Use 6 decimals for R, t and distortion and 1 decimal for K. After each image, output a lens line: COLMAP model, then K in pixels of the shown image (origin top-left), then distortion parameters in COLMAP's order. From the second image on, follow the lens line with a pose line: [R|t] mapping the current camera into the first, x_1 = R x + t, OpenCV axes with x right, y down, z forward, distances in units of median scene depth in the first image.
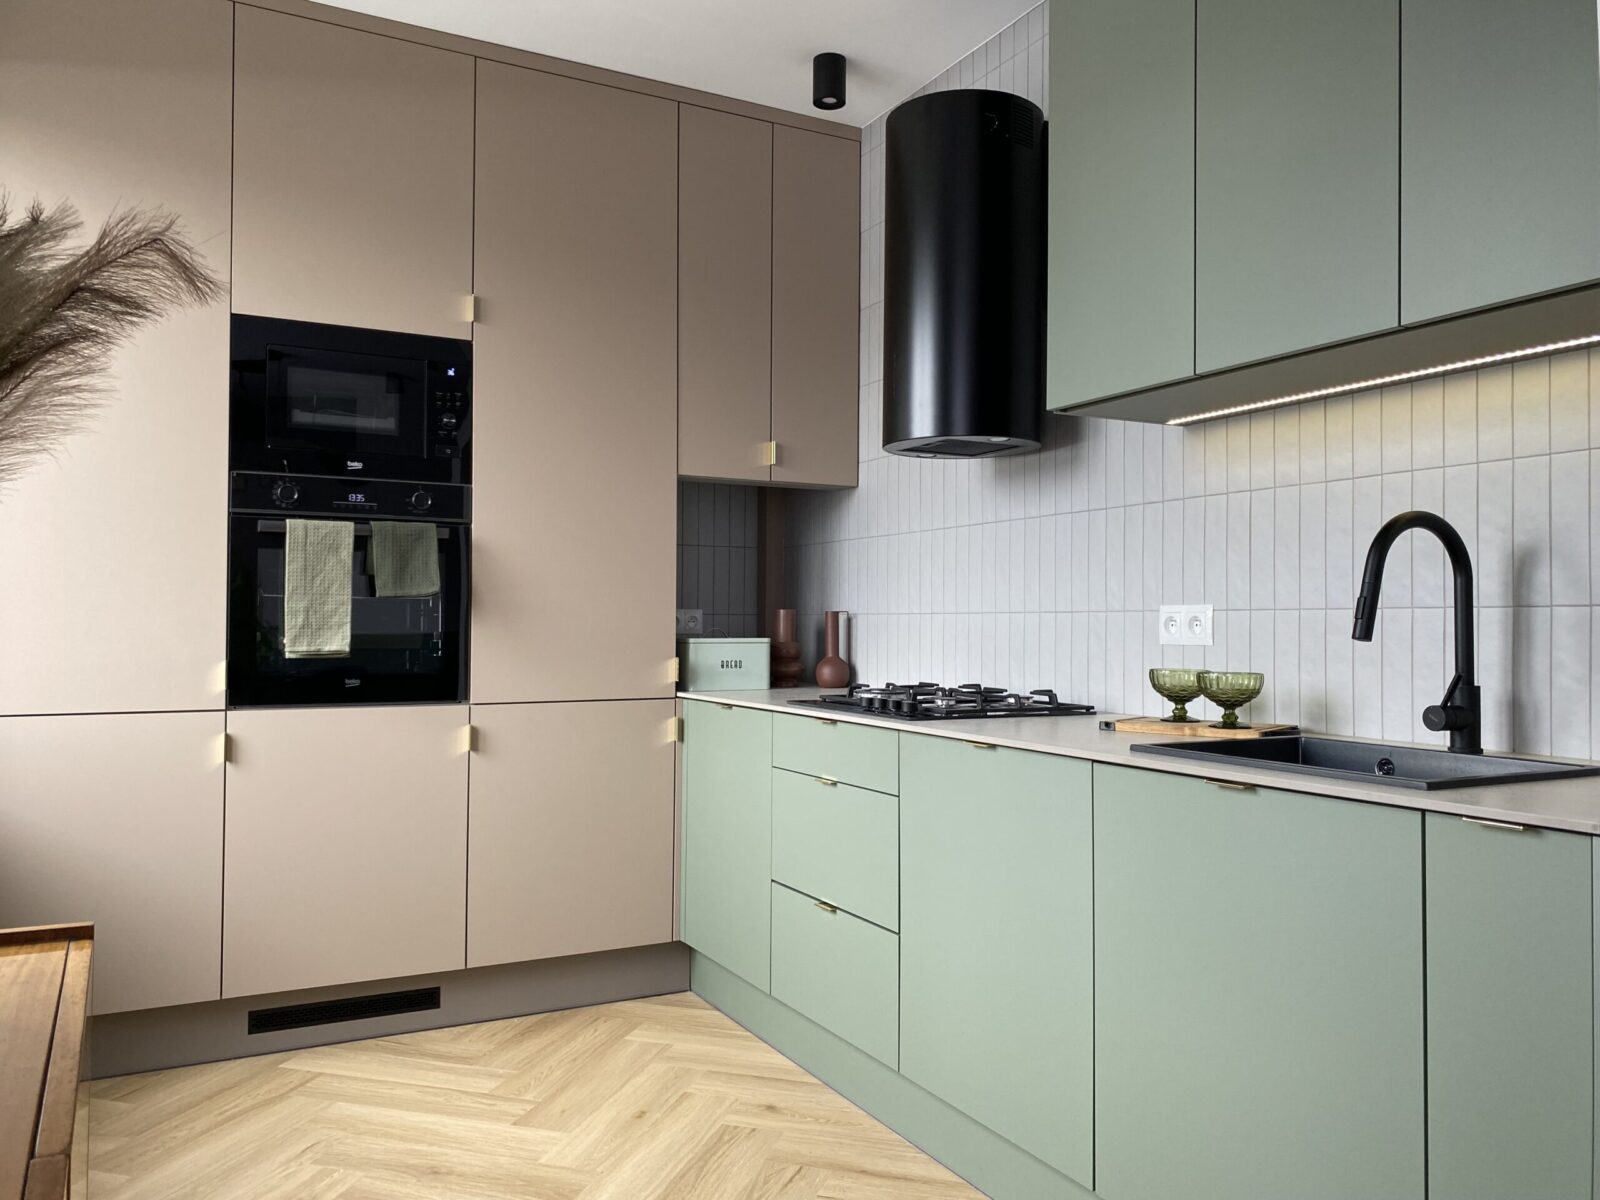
lens RADIAL K [[1227.5, 0, 798.3], [0, 1227.5, 602.6], [0, 0, 1]] dist [0.024852, -0.035735]
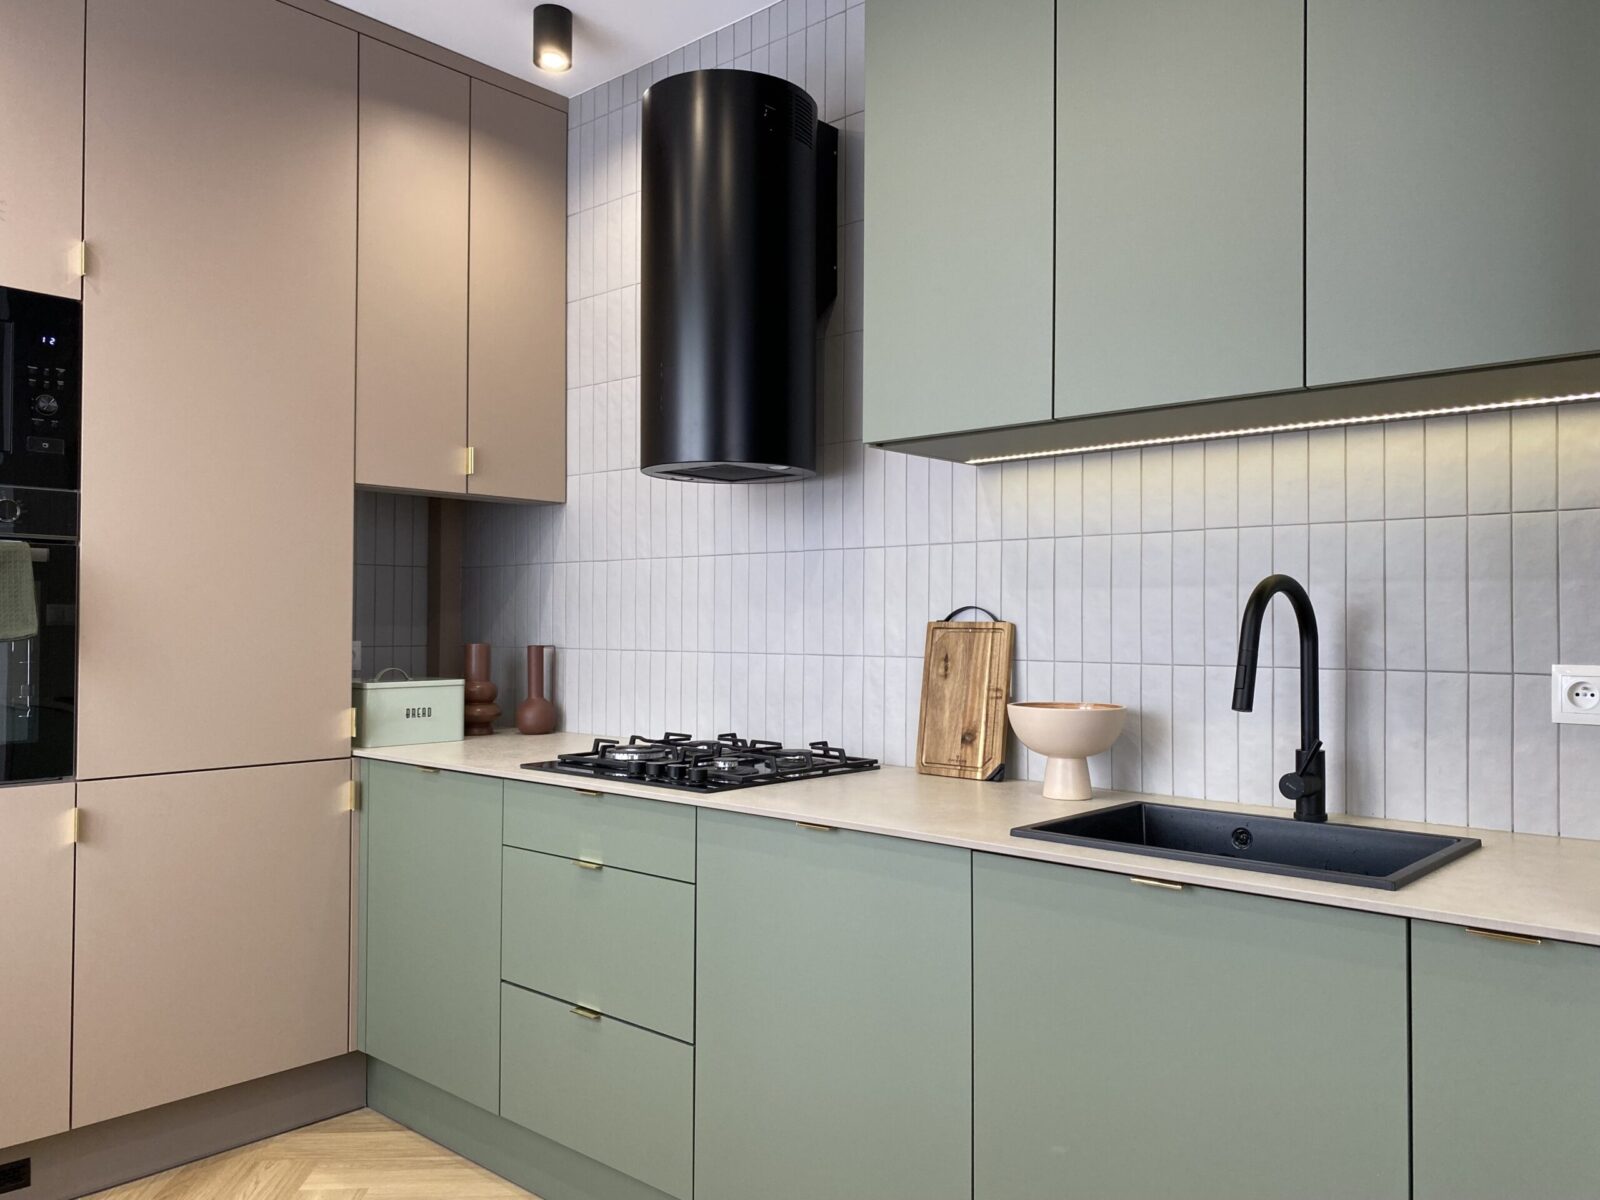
lens RADIAL K [[1227.5, 0, 817.5], [0, 1227.5, 601.6], [0, 0, 1]] dist [0.024852, -0.035735]
pose [[0.934926, 0.004052, 0.354820, -0.118669], [-0.005297, 0.999983, 0.002536, -0.034437], [-0.354803, -0.004250, 0.934931, 0.140132]]
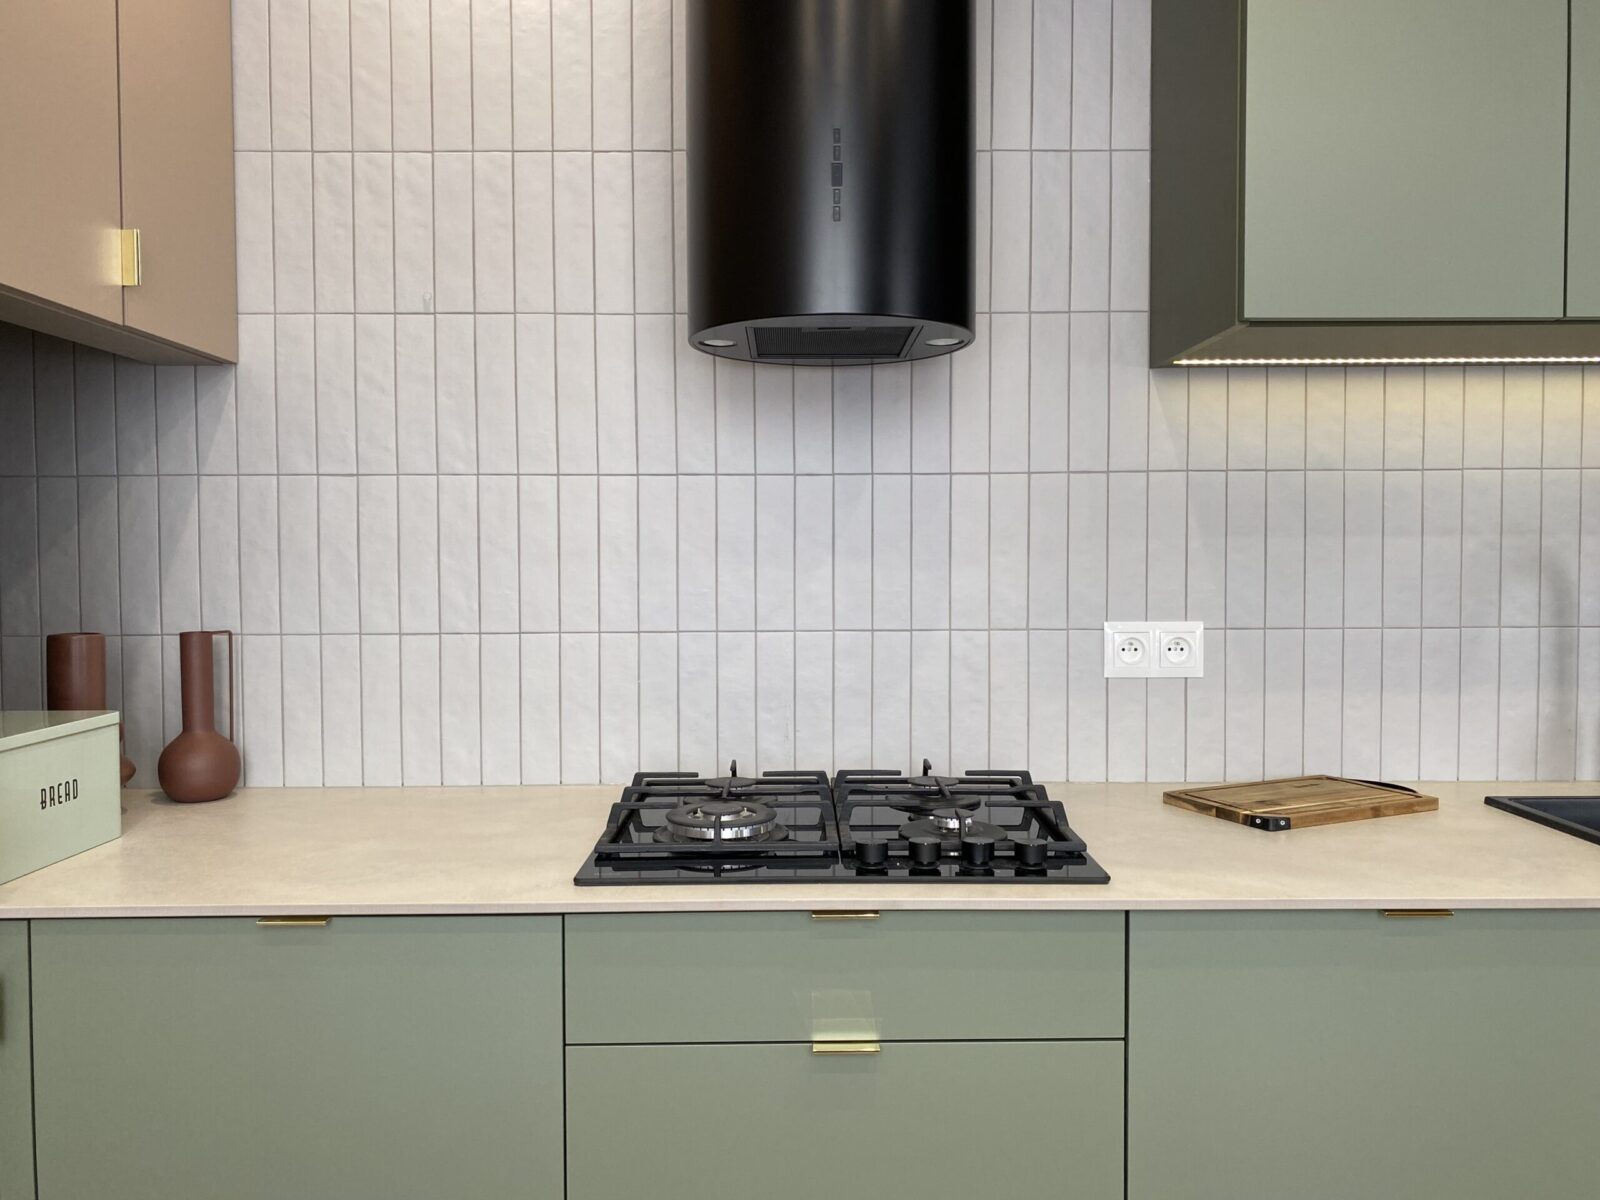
lens RADIAL K [[1227.5, 0, 773.2], [0, 1227.5, 573.7], [0, 0, 1]] dist [0.024852, -0.035735]
pose [[0.452815, -0.023994, 0.891282, -0.356025], [-0.010715, 0.999419, 0.032349, -0.039826], [-0.891540, -0.024198, 0.452295, 0.757100]]
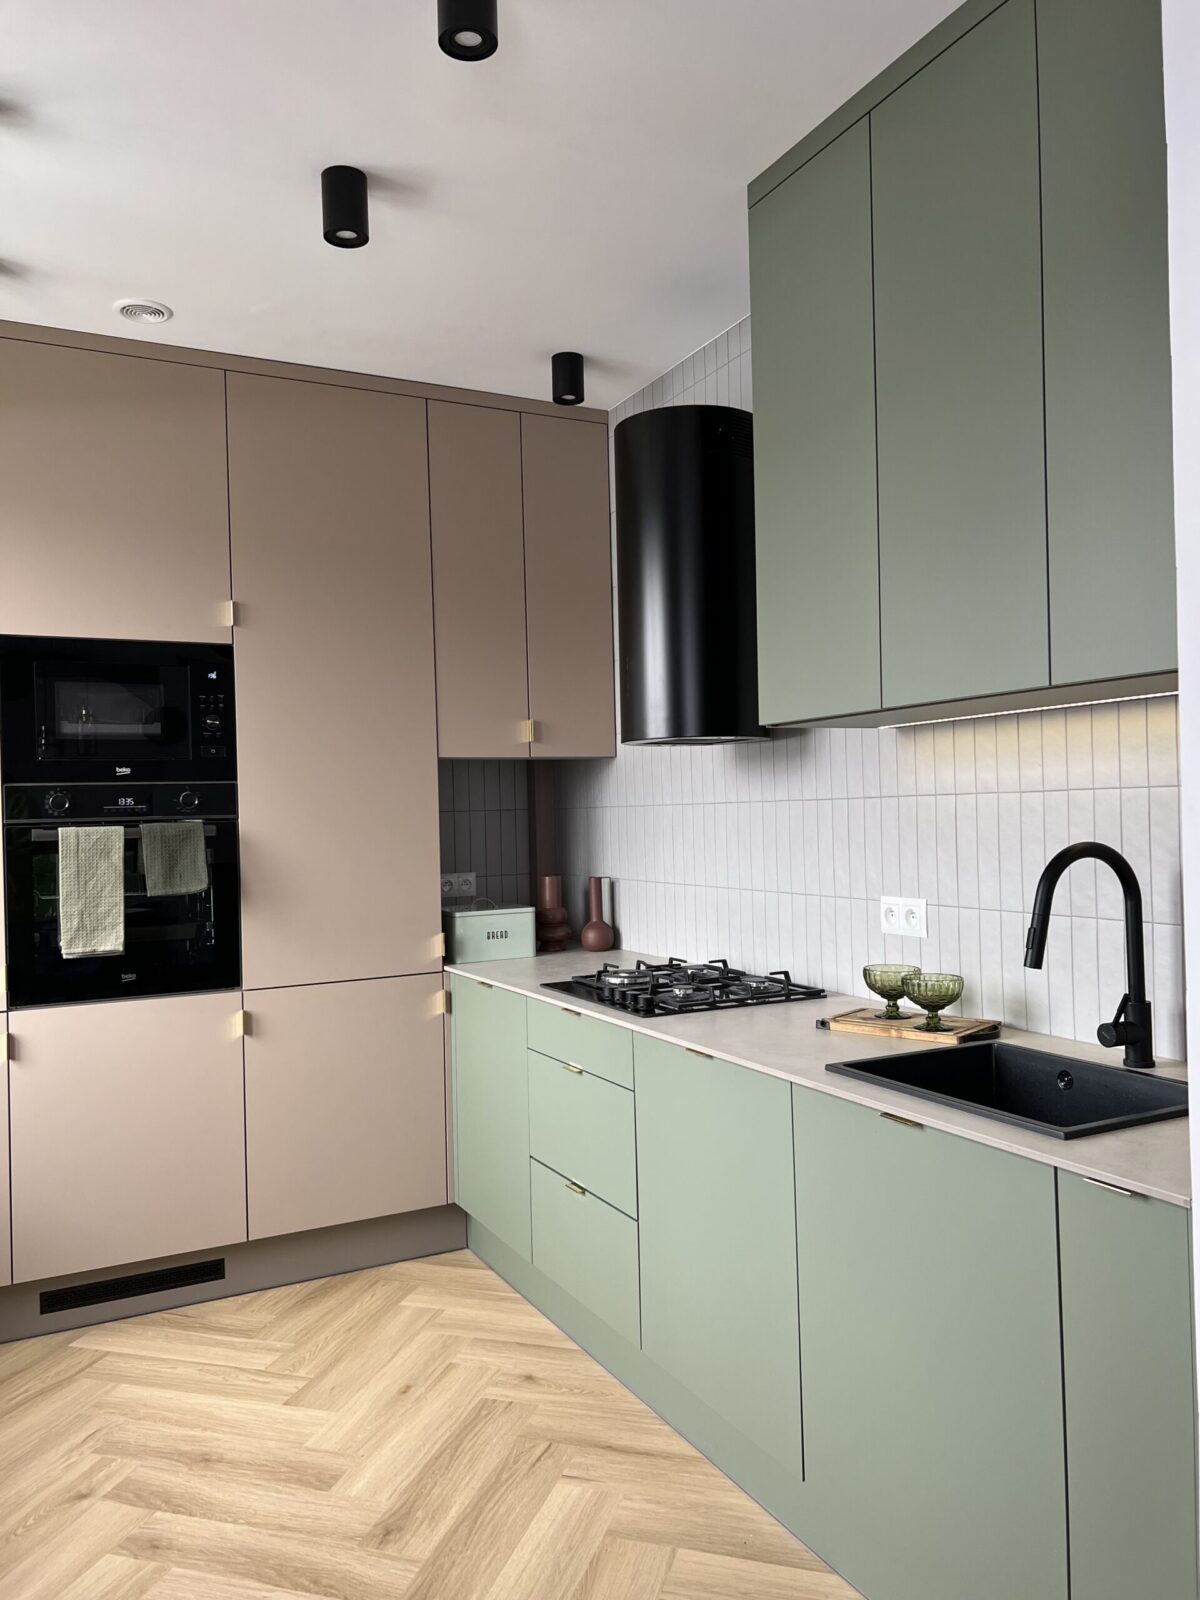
lens RADIAL K [[1218.0, 0, 605.1], [0, 1218.0, 806.0], [0, 0, 1]] dist [0.030724, -0.016869]
pose [[0.999403, -0.031734, -0.013652, 0.066217], [0.031934, 0.999382, 0.014676, -0.086263], [0.013177, -0.015103, 0.999799, -0.040365]]
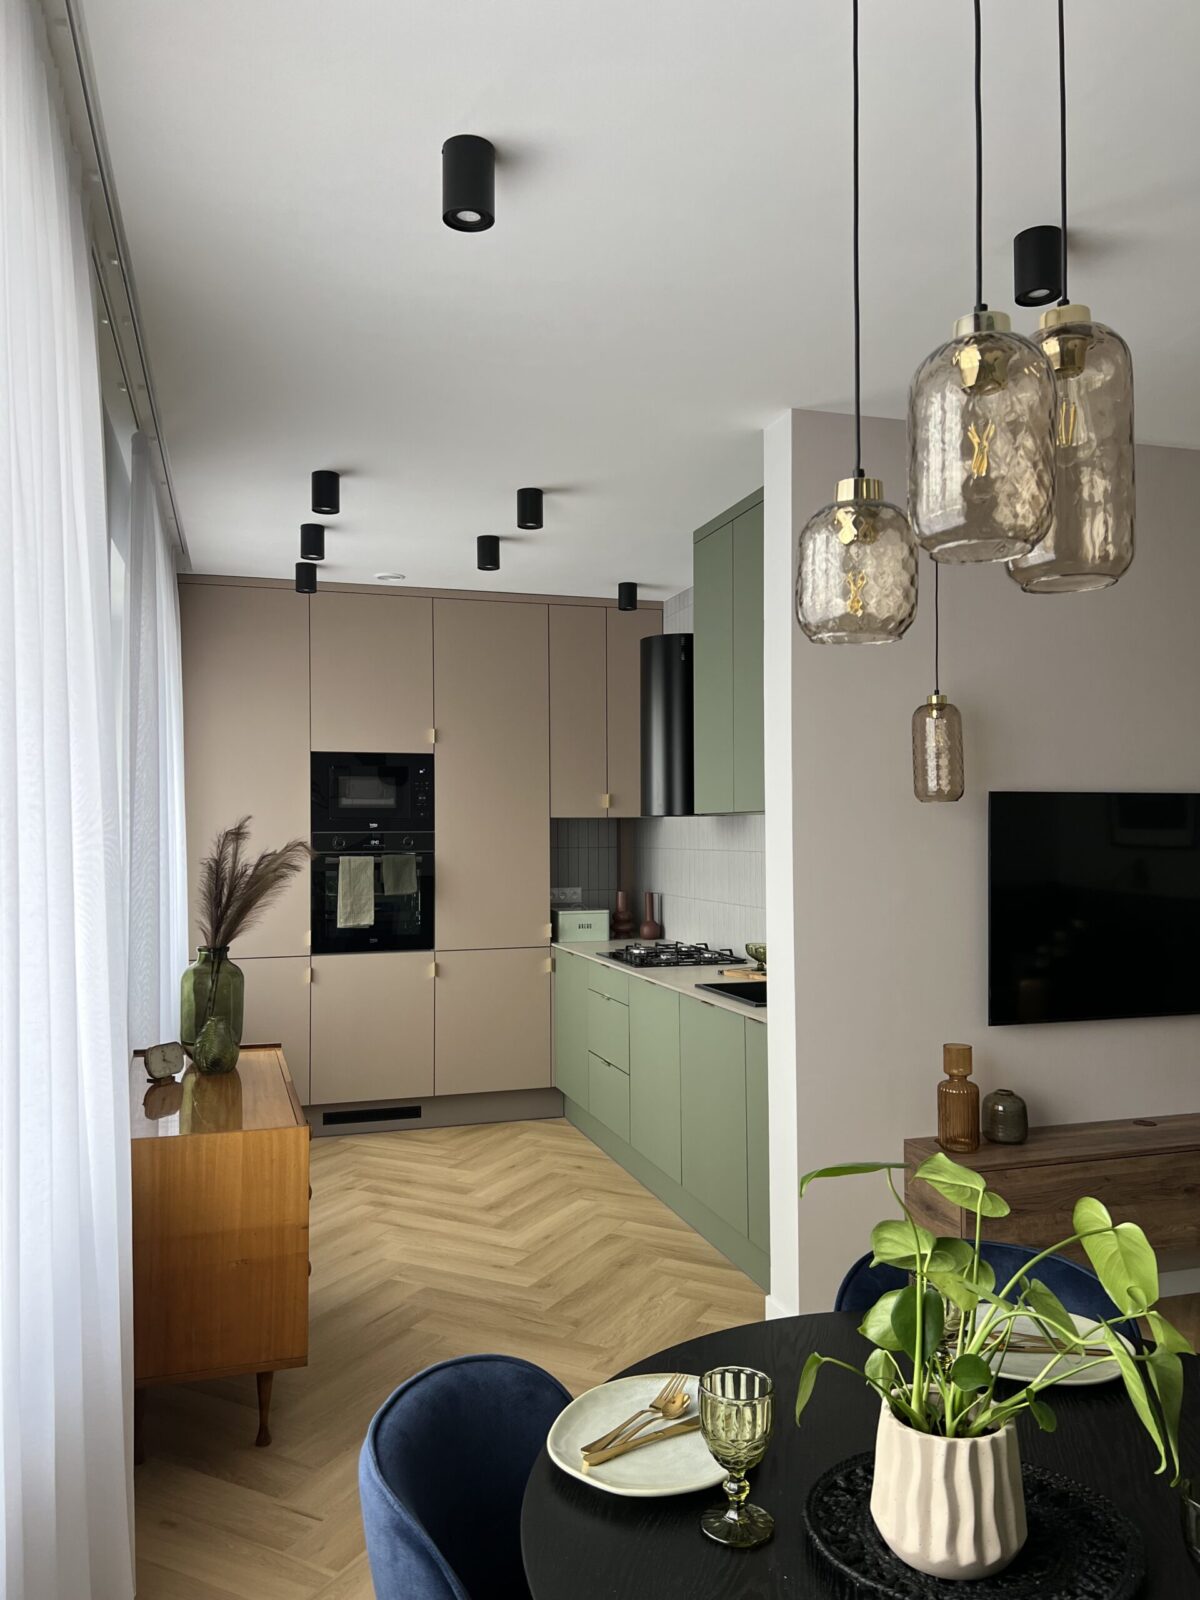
lens RADIAL K [[1218.0, 0, 594.2], [0, 1218.0, 776.7], [0, 0, 1]] dist [0.030724, -0.016869]
pose [[0.981336, -0.018970, -0.191361, 0.345021], [0.014383, 0.999576, -0.025331, -0.137890], [0.191760, 0.022106, 0.981193, -0.805050]]
